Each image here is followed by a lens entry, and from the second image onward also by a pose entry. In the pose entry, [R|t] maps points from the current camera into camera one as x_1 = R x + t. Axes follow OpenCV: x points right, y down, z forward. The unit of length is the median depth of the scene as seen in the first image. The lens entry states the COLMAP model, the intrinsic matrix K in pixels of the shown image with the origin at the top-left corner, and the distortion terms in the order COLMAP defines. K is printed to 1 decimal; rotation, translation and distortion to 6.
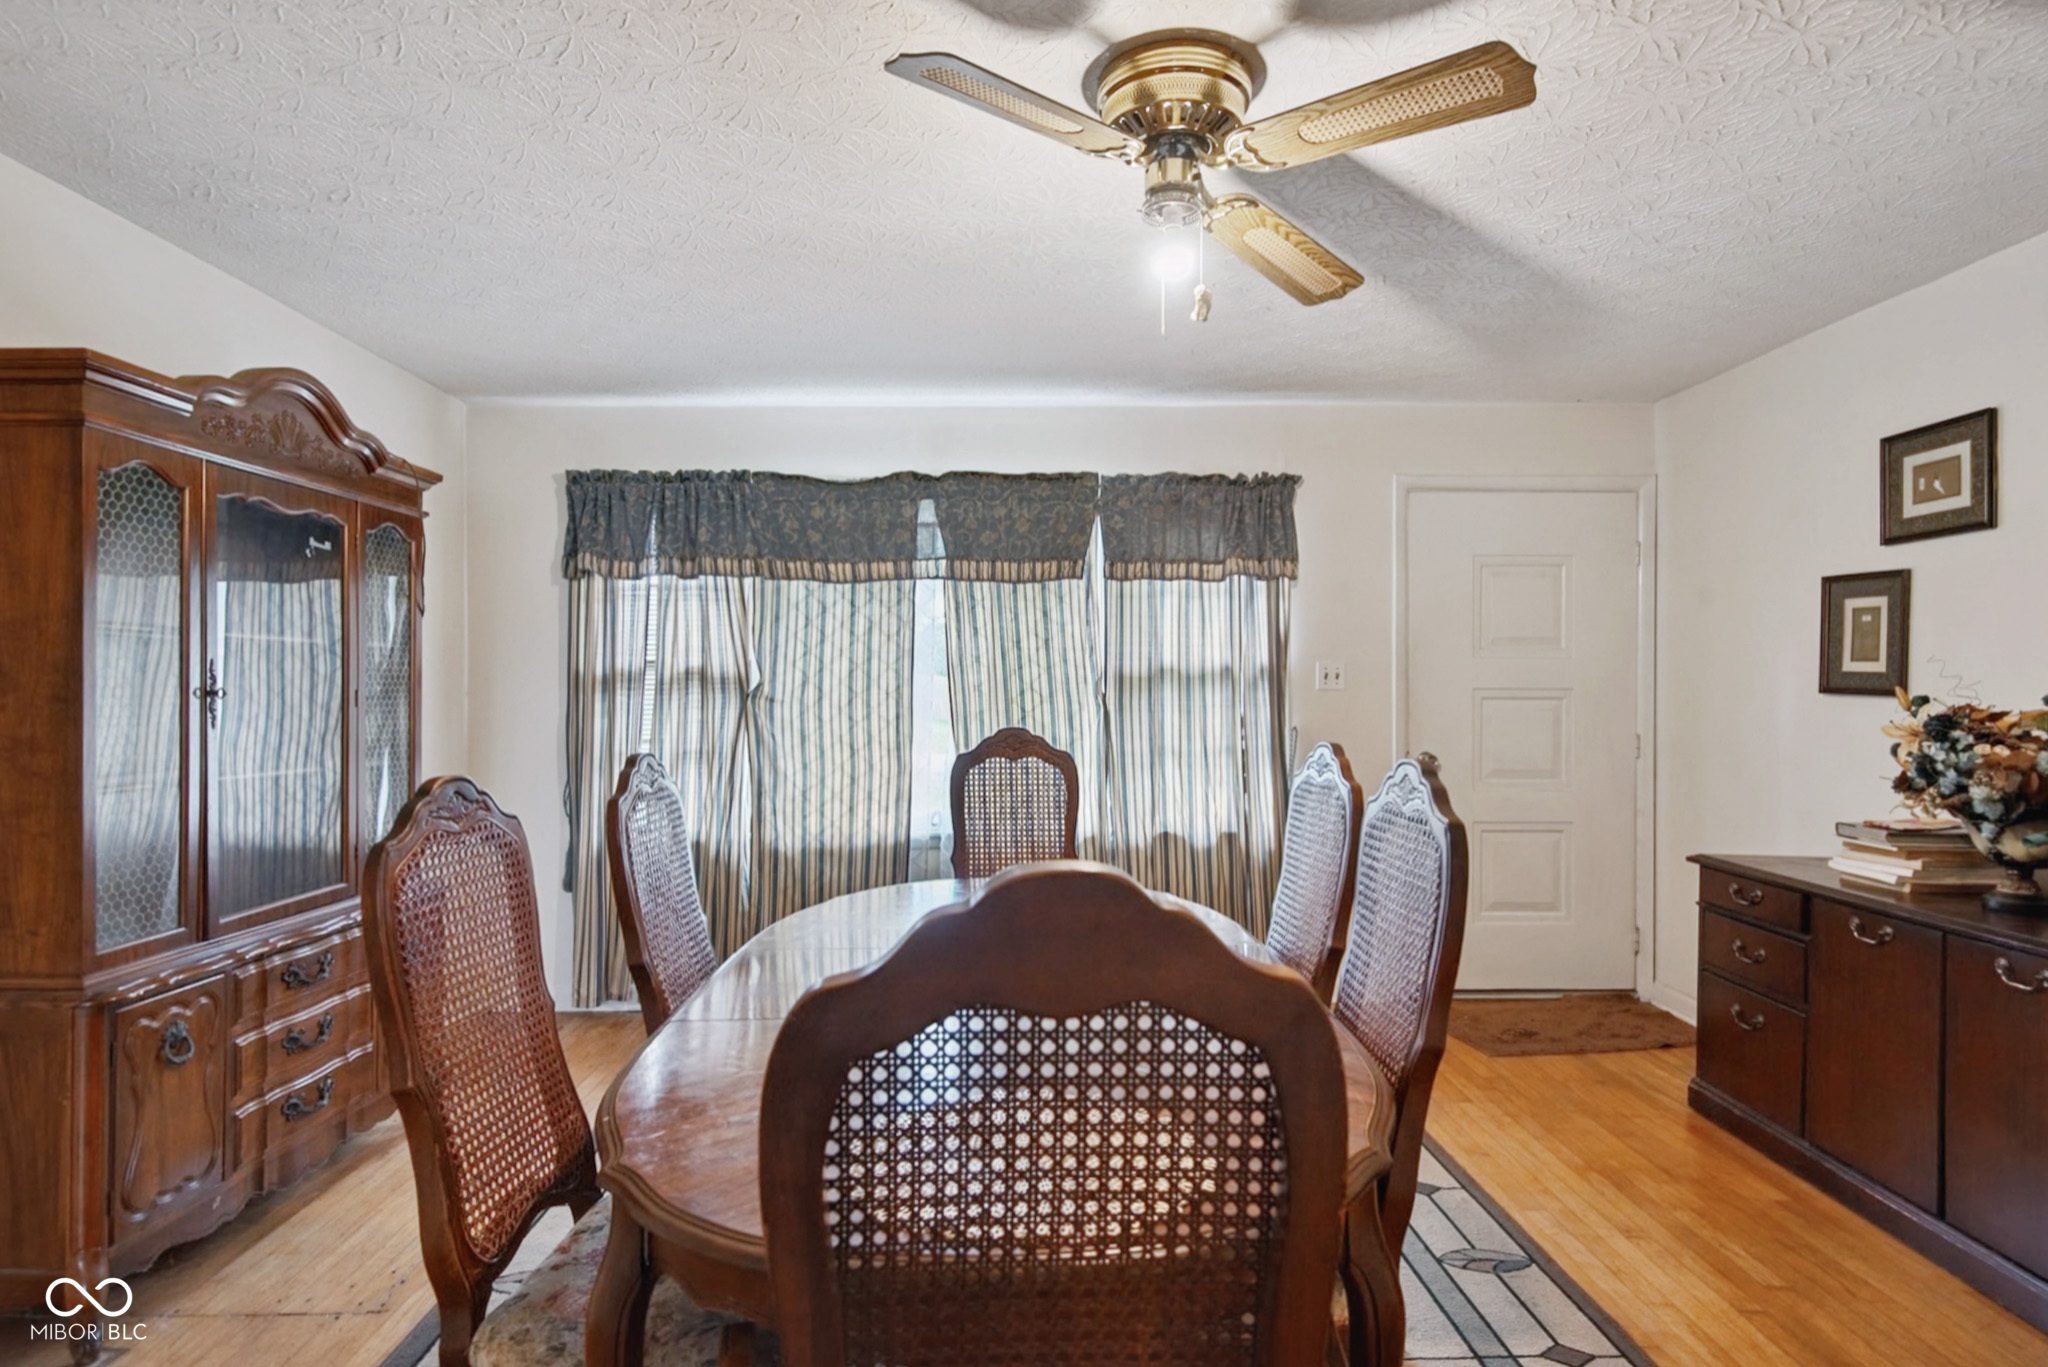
lens RADIAL K [[1092.3, 0, 1027.9], [0, 1092.3, 693.9], [0, 0, 1]] dist [0.055080, -0.039781]
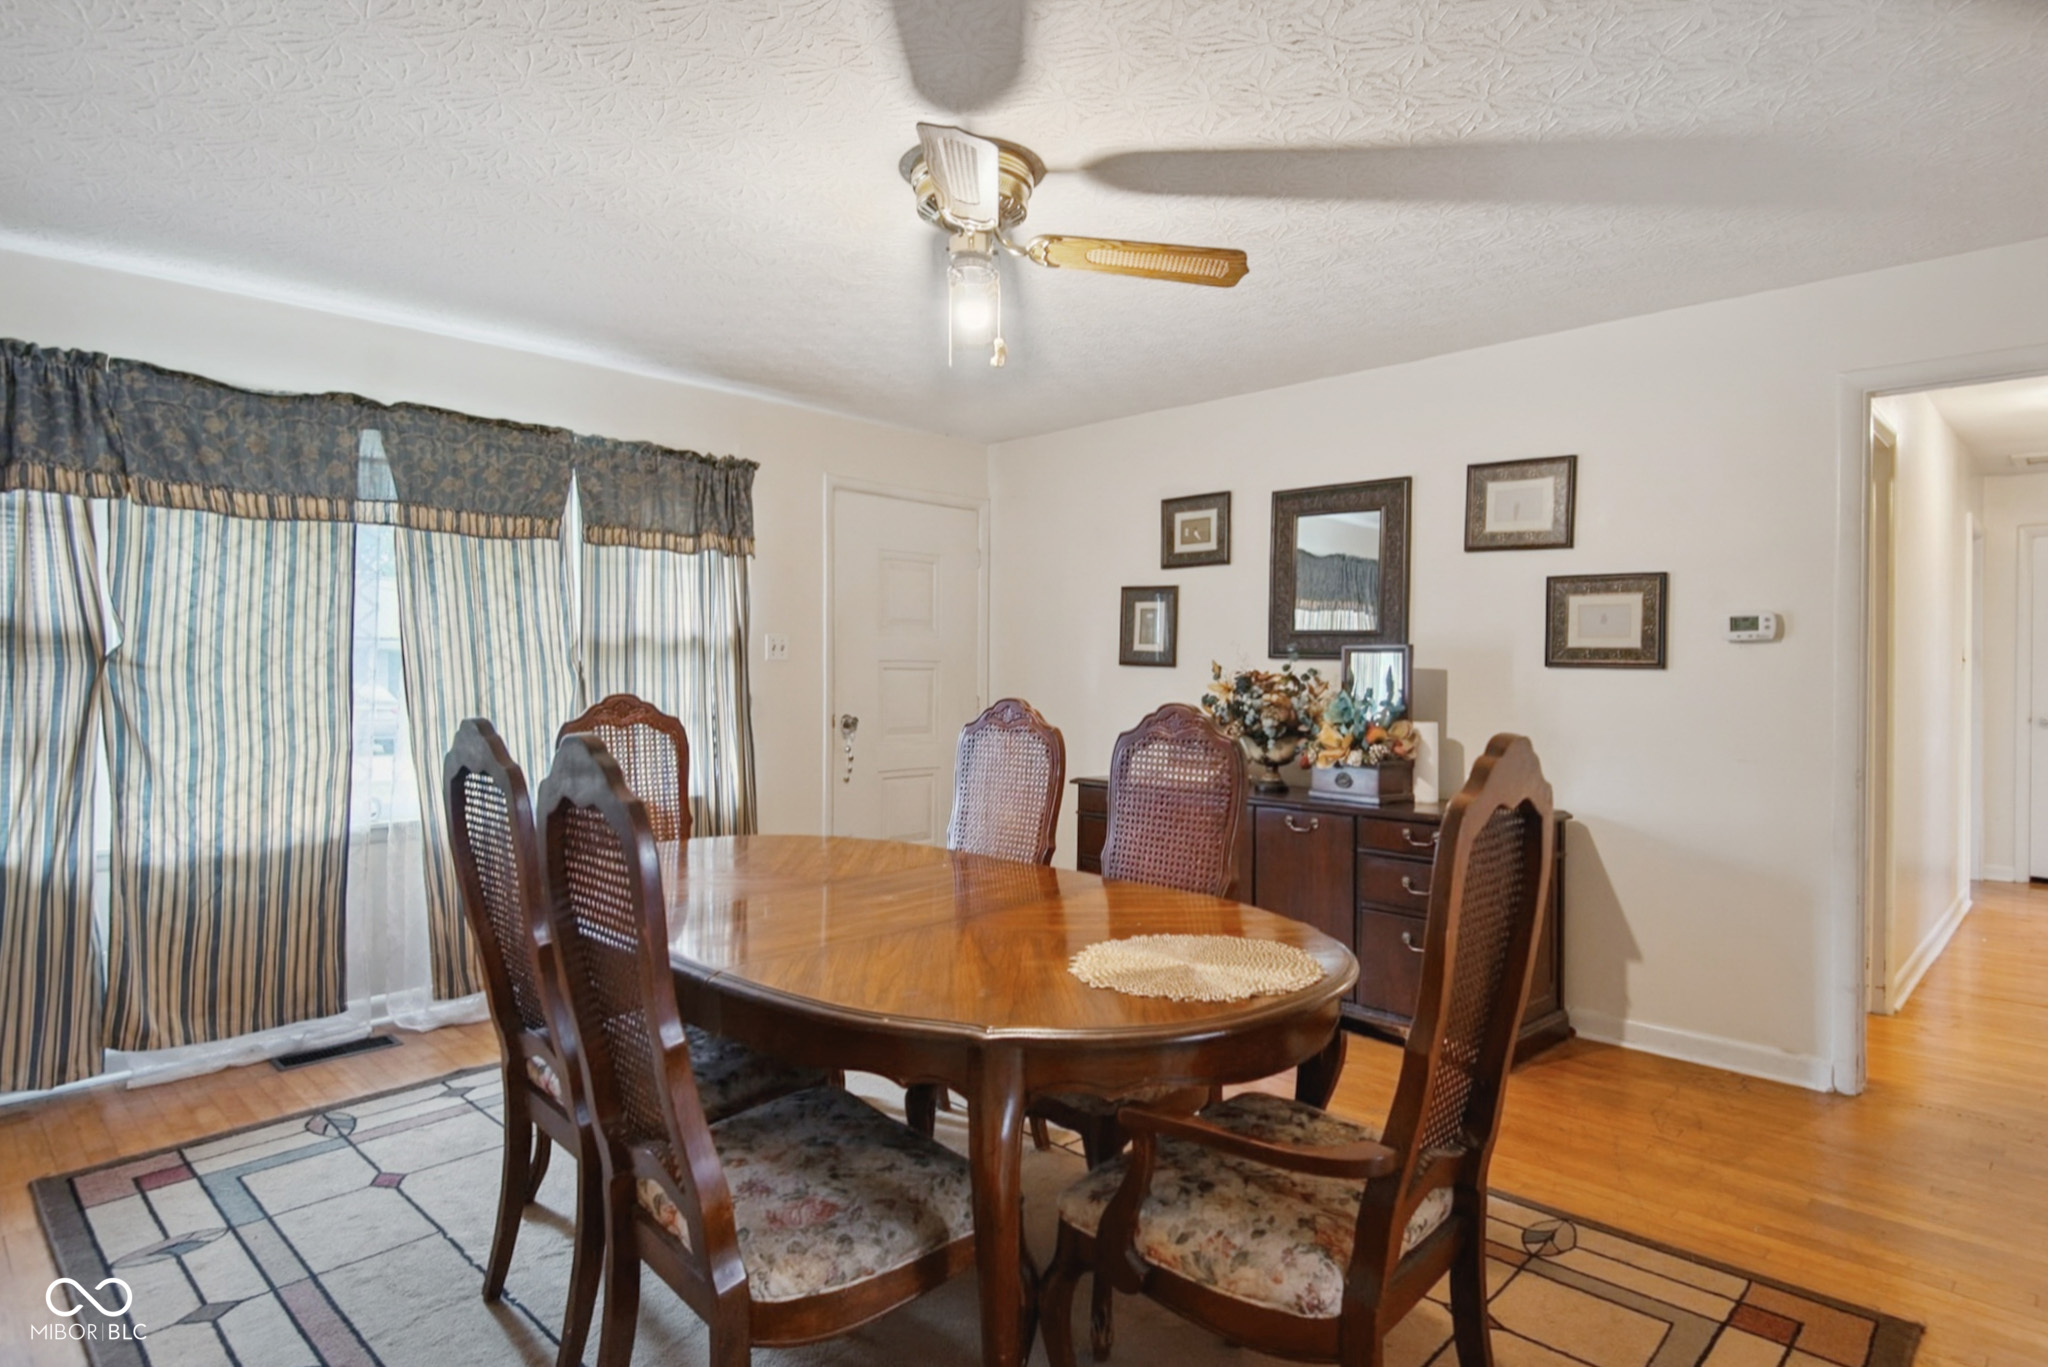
lens RADIAL K [[1110.9, 0, 1019.6], [0, 1110.9, 670.4], [0, 0, 1]] dist [0.064950, -0.040876]
pose [[0.717265, 0.003071, 0.696793, -0.342427], [-0.003917, 0.999992, -0.000376, 0.006390], [-0.696789, -0.002460, 0.717272, 0.024328]]
